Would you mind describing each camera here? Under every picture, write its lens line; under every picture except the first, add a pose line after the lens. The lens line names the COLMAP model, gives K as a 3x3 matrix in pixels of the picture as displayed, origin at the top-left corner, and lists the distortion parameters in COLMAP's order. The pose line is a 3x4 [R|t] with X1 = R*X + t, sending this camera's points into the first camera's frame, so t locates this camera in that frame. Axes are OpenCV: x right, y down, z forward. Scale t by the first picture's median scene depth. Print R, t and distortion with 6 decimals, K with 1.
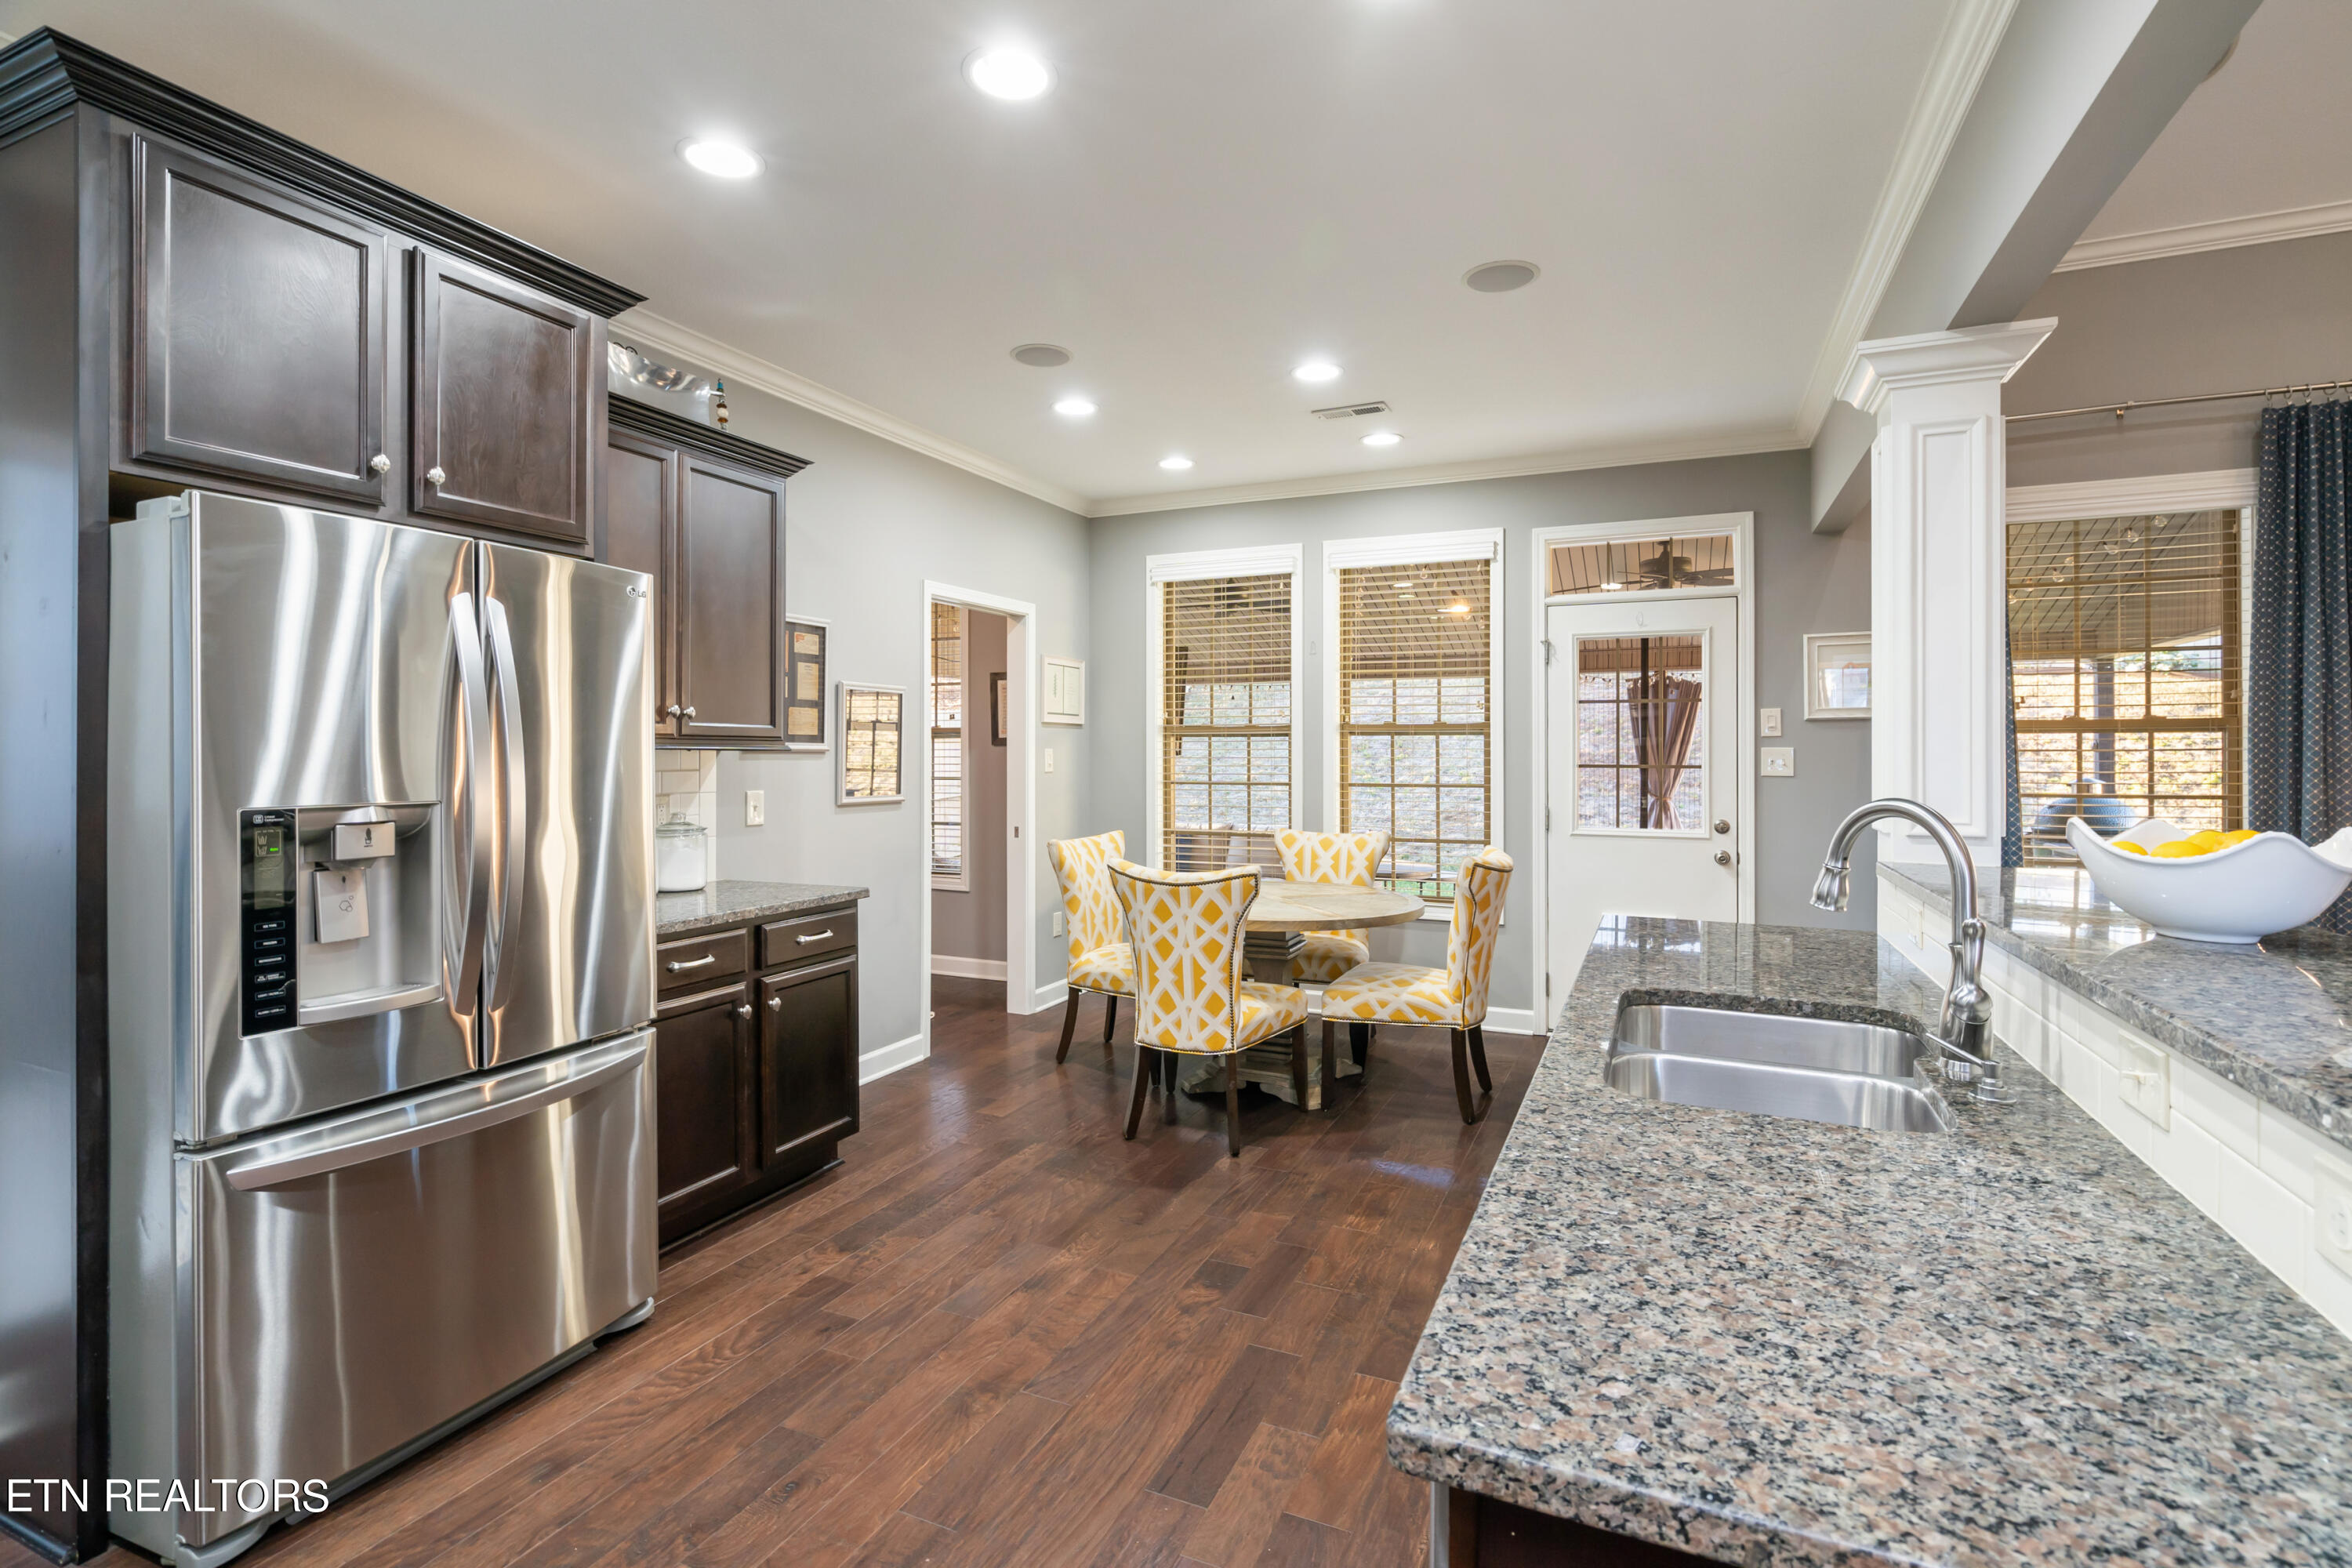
lens RADIAL K [[1084.7, 0, 1176.7], [0, 1084.7, 771.2], [0, 0, 1]] dist [-0.000499, 0.000241]
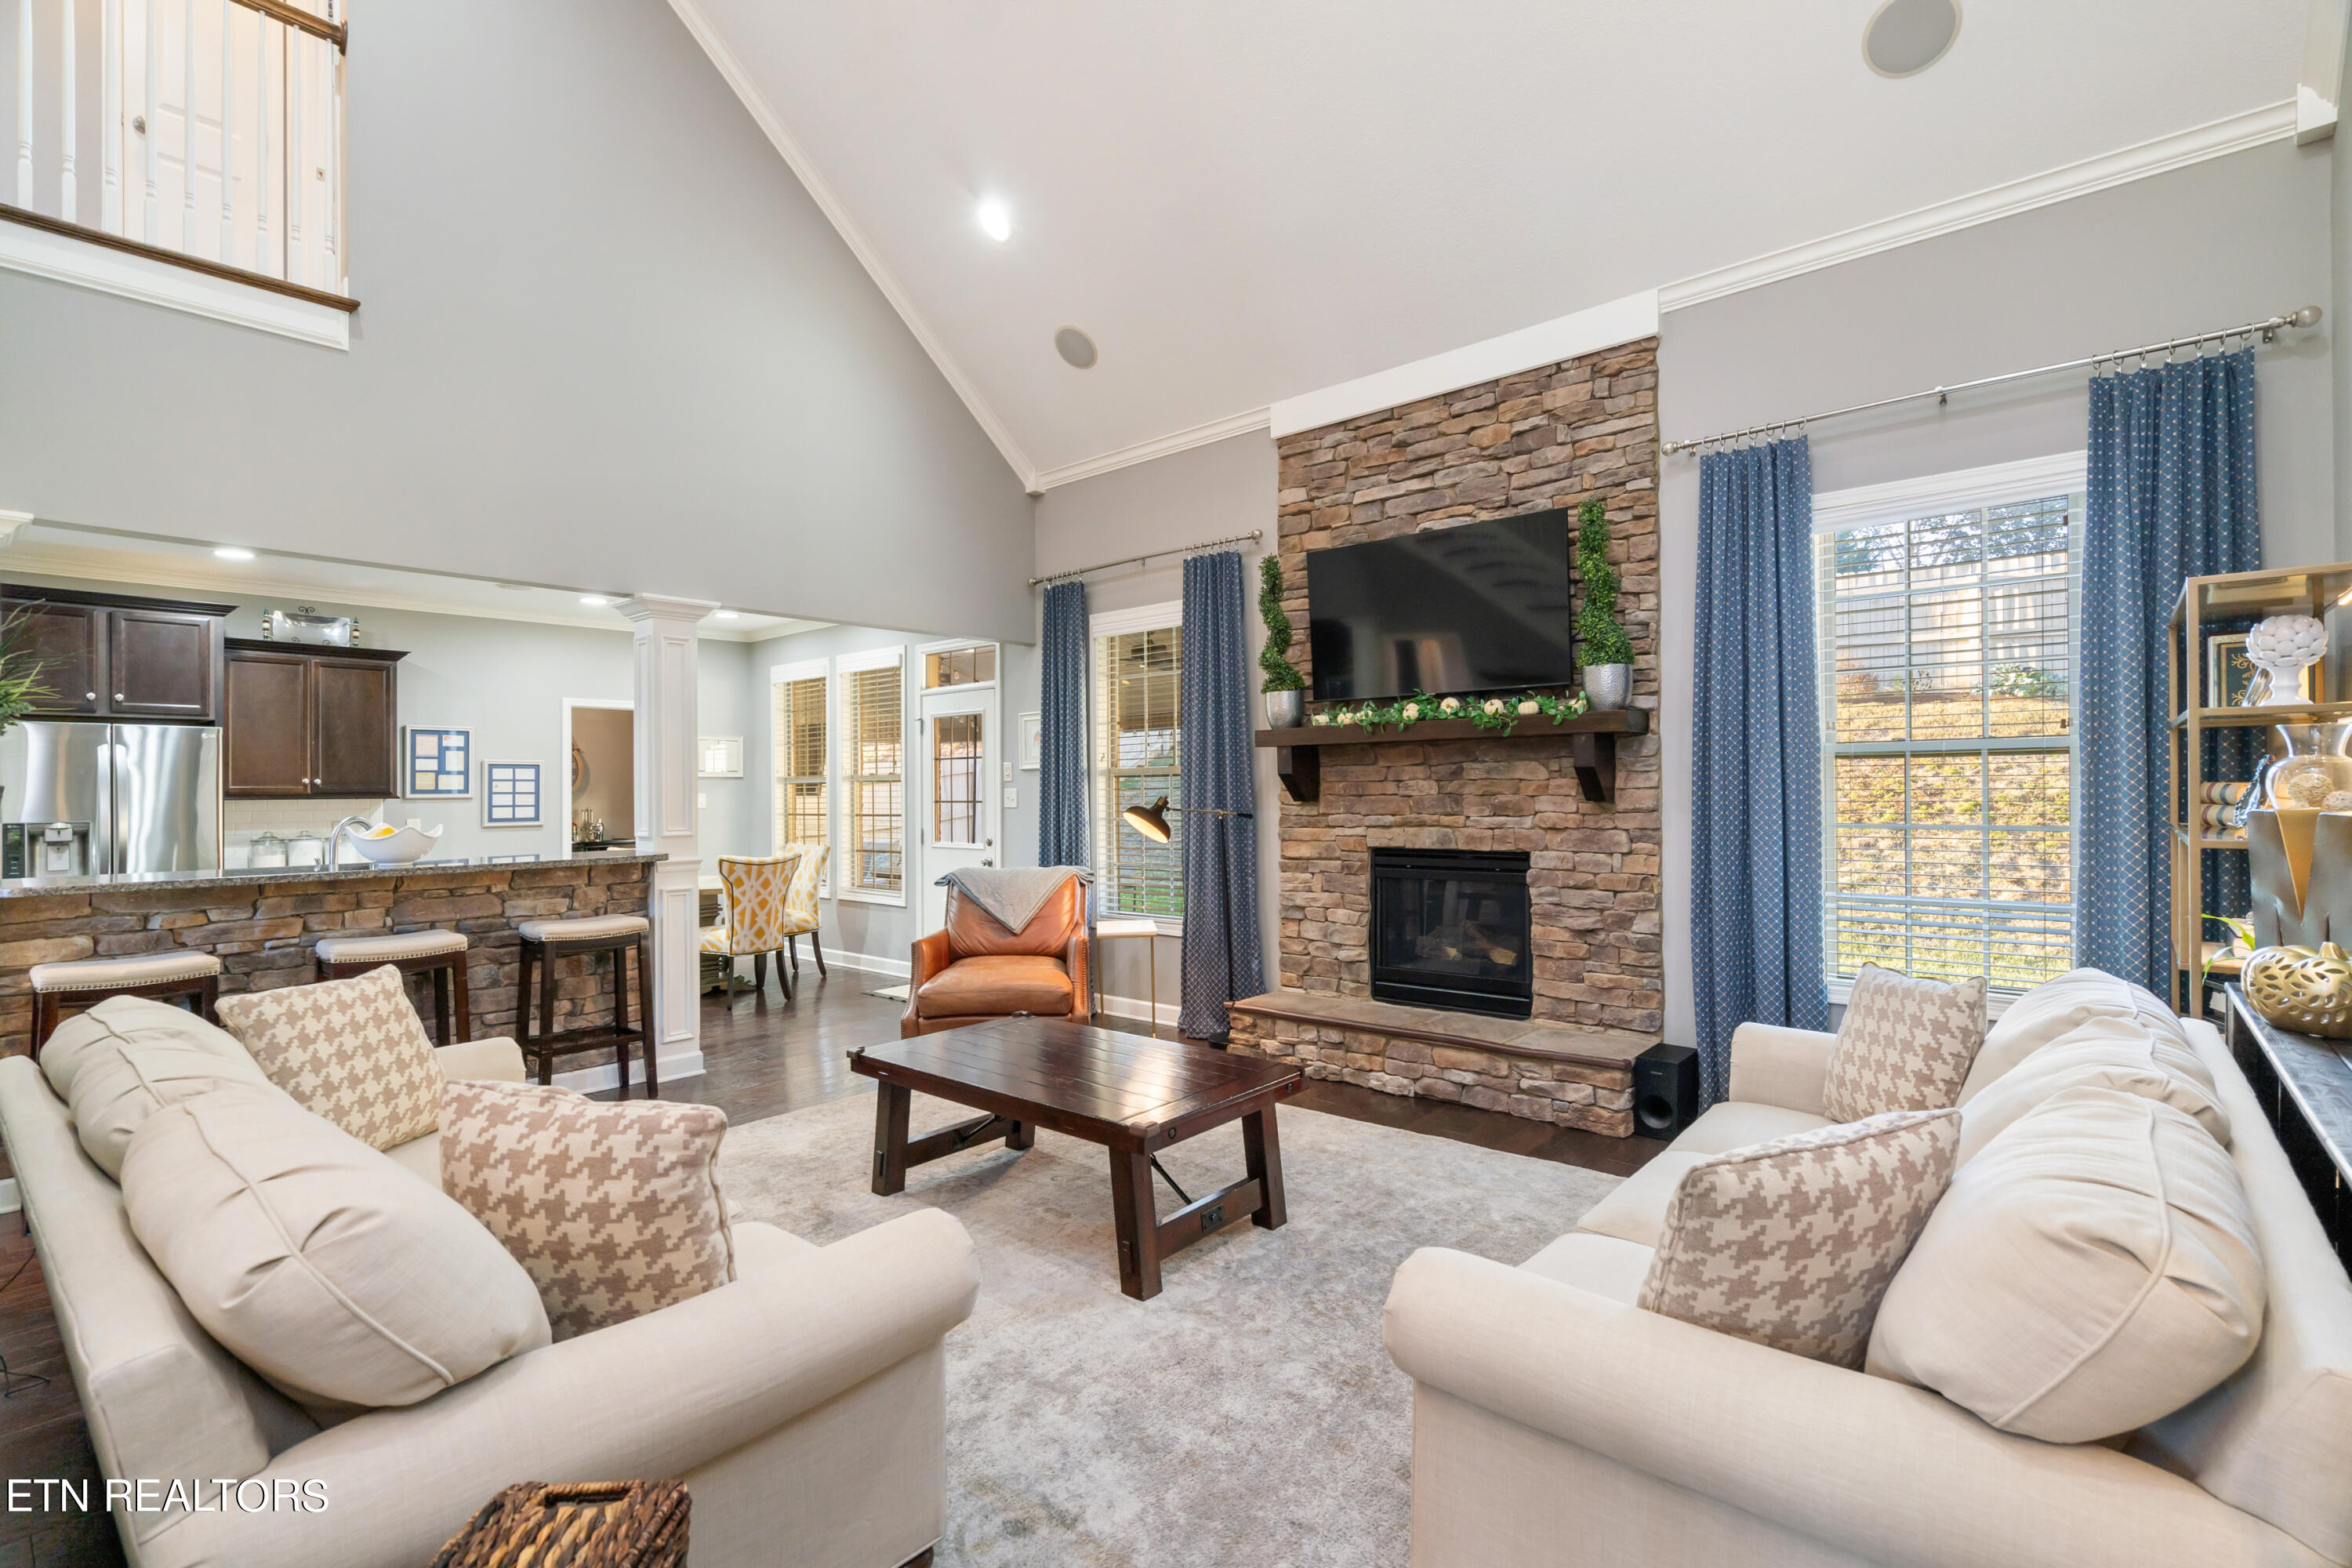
lens RADIAL K [[1068.3, 0, 1192.5], [0, 1068.3, 792.8], [0, 0, 1]] dist [-0.003891, -0.000100]
pose [[0.960500, -0.013068, -0.277974, 1.201568], [0.009276, 0.999845, -0.014953, 0.009809], [0.278127, 0.011784, 0.960472, -0.355541]]
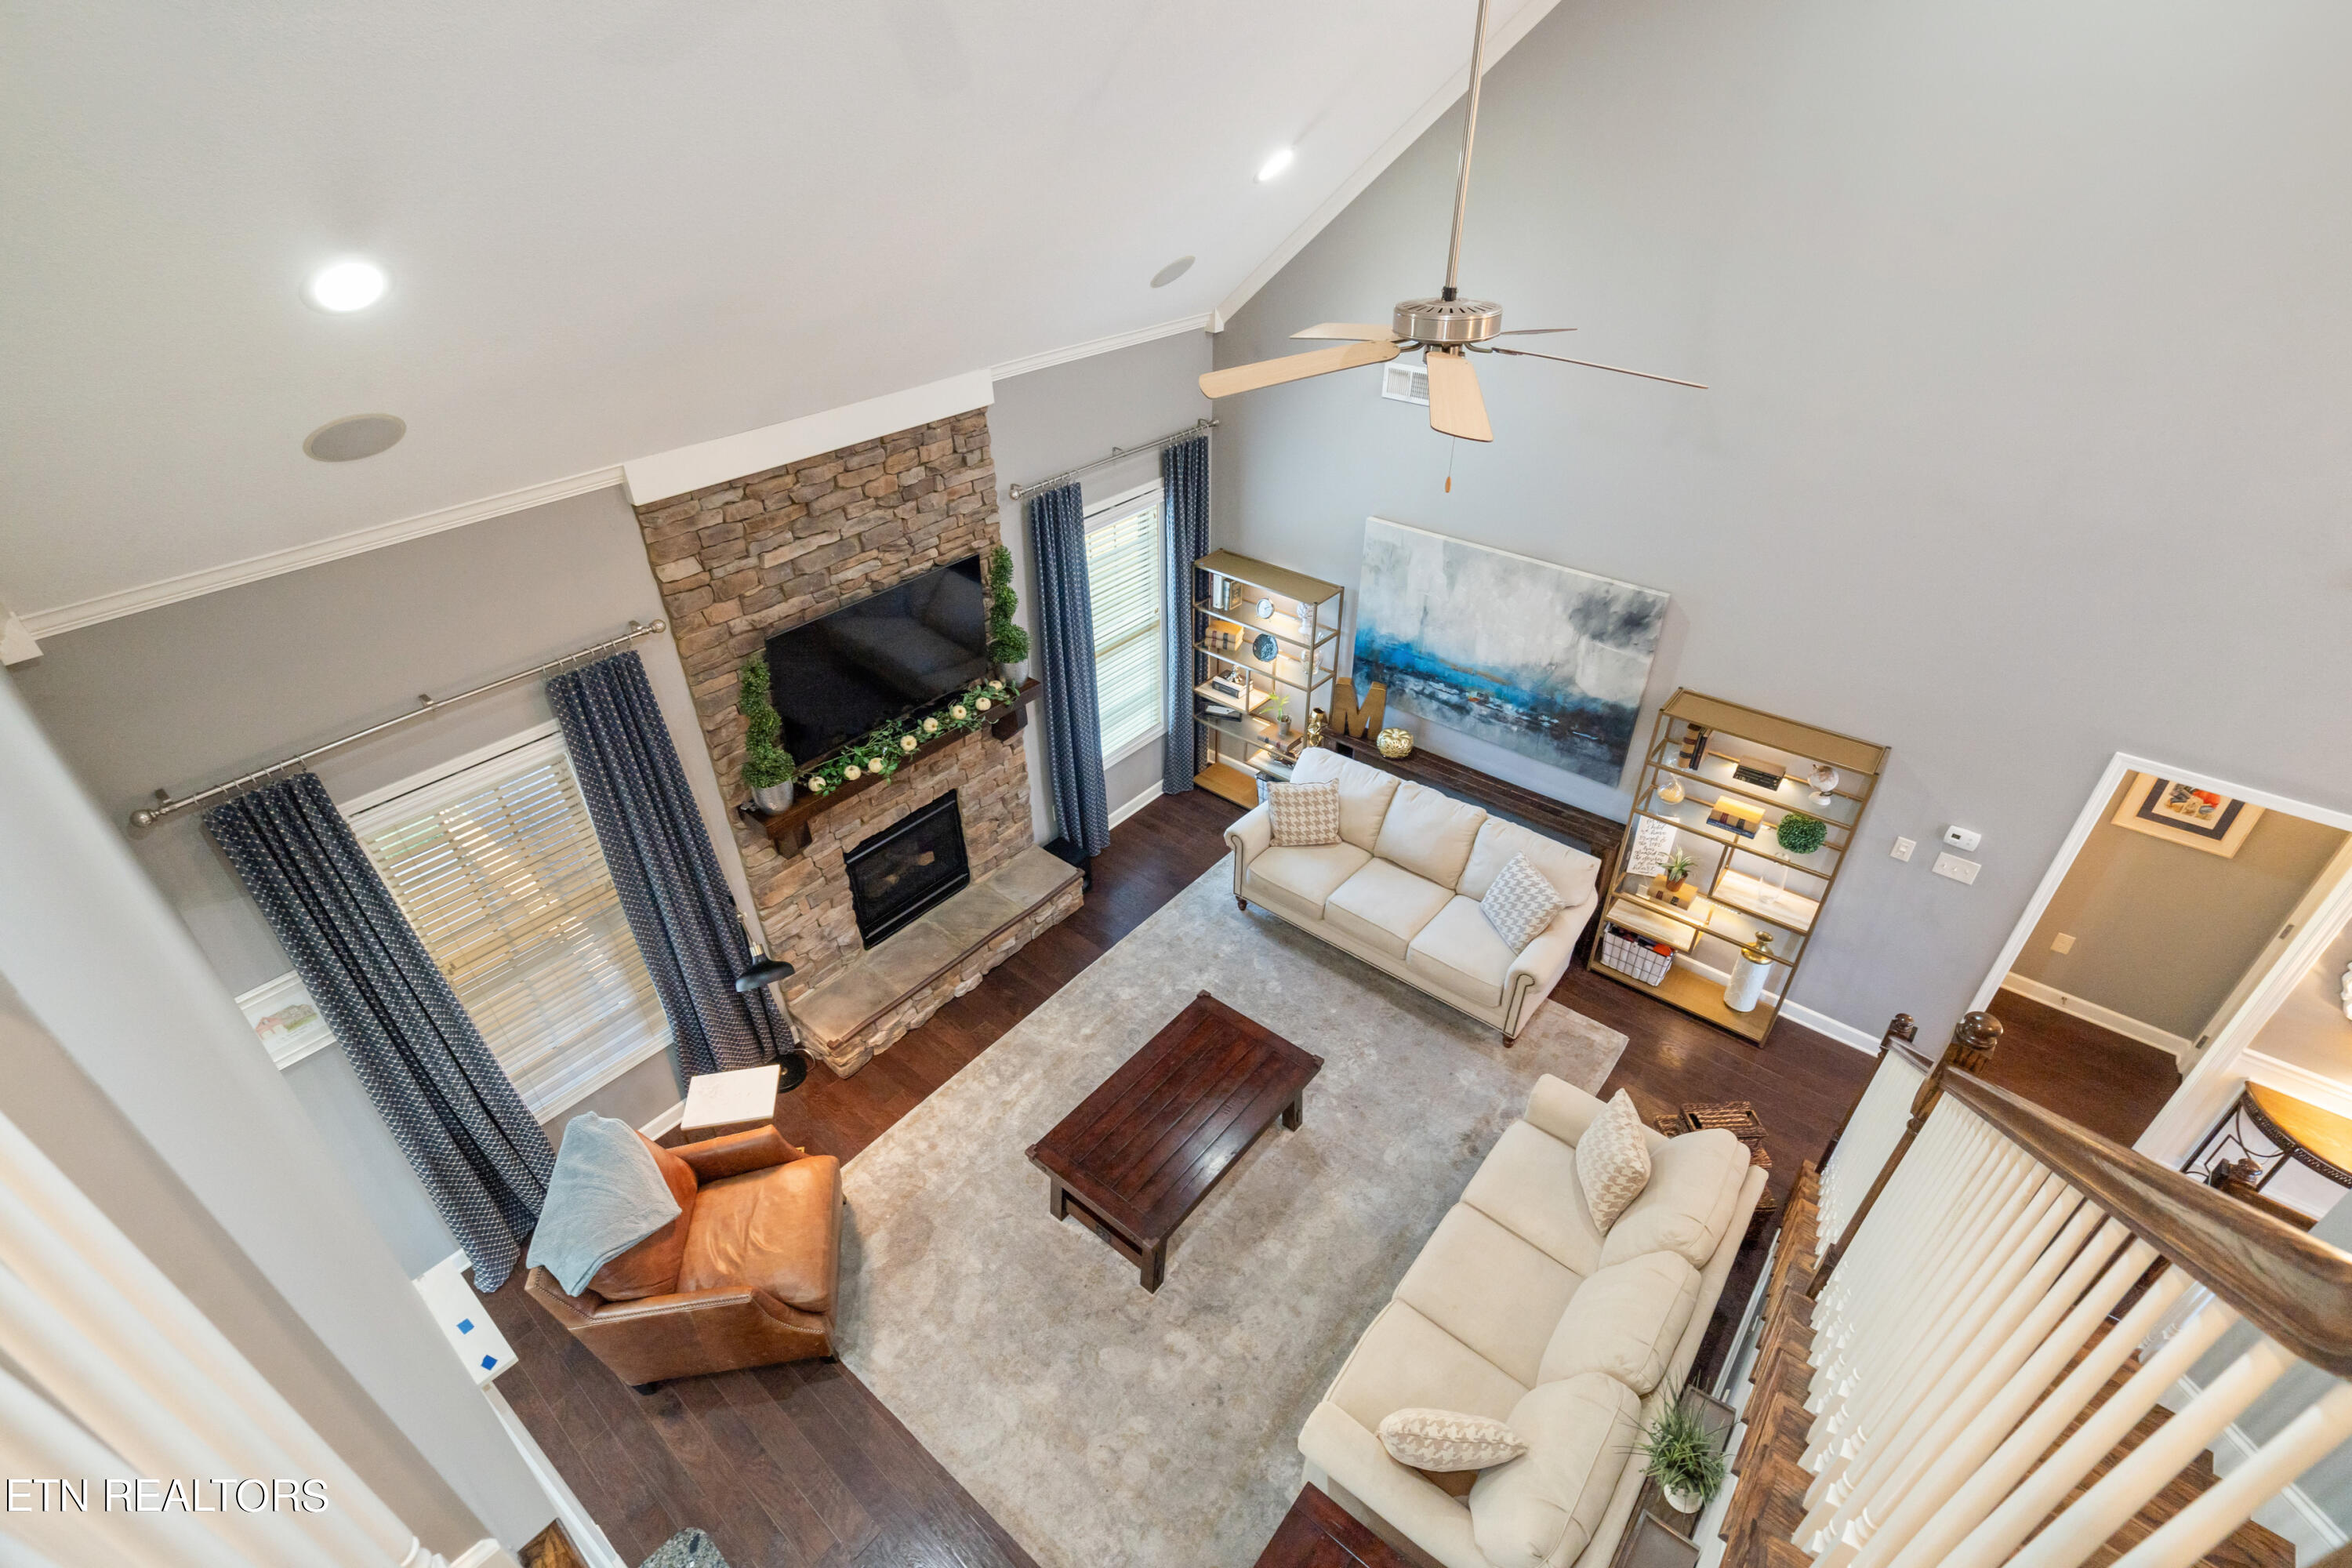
lens RADIAL K [[1089.2, 0, 1176.0], [0, 1089.2, 784.0], [0, 0, 1]] dist [0.000225, -0.000047]
pose [[0.272664, -0.549567, 0.789703, 0.213155], [0.022714, 0.824252, 0.565768, -0.725585], [-0.961841, -0.136328, 0.237227, 0.100104]]
